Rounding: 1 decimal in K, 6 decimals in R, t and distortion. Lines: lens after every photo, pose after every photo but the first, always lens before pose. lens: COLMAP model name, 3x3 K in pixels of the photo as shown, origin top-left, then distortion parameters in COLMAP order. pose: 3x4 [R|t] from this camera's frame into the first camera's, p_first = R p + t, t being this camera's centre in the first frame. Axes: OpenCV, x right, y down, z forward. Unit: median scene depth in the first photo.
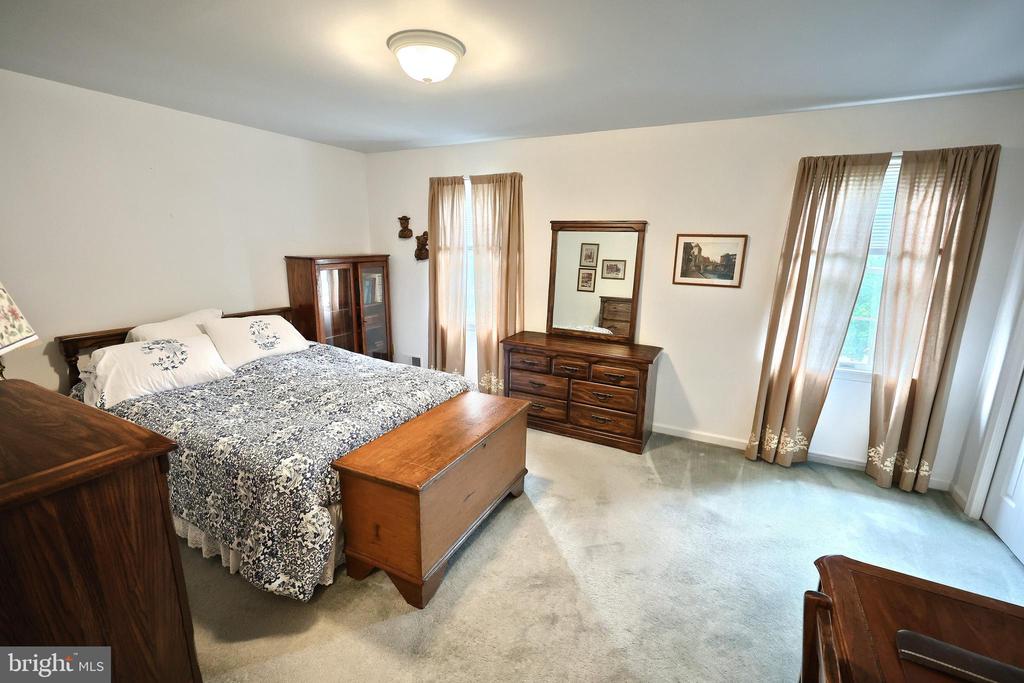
lens RADIAL K [[444.3, 0, 497.7], [0, 444.3, 343.4], [0, 0, 1]] dist [0.000195, 0.000154]
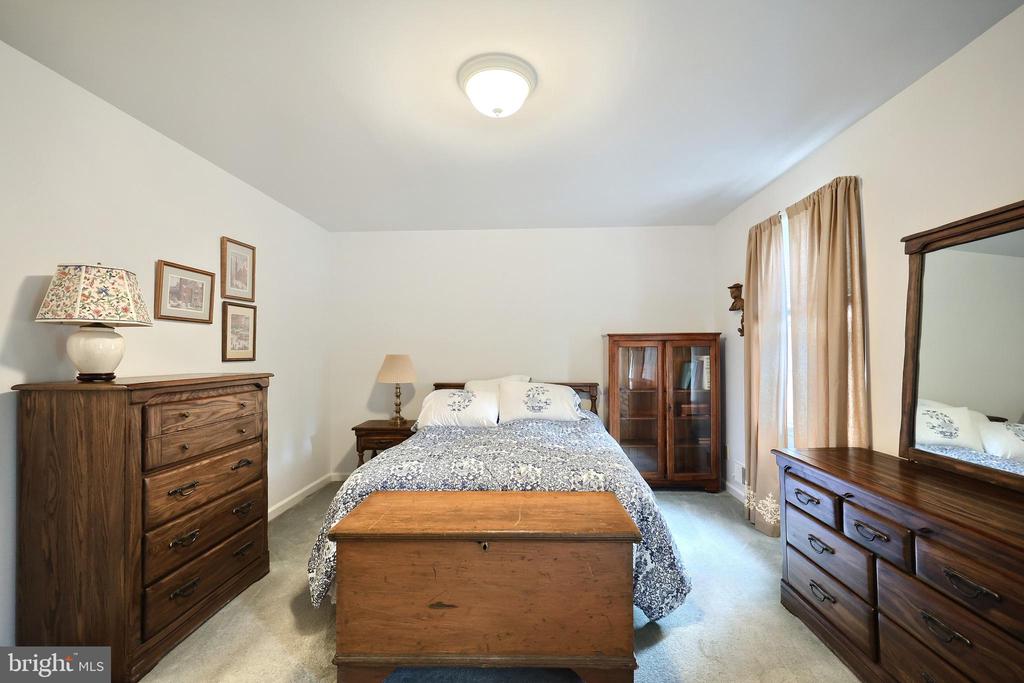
lens RADIAL K [[425.6, 0, 514.1], [0, 425.6, 347.0], [0, 0, 1]] dist [0.002593, 0.000167]
pose [[0.438923, -0.029716, -0.898033, 0.363689], [-0.193285, 0.972932, -0.126664, 0.000259], [0.877489, 0.229172, 0.421299, 0.418197]]
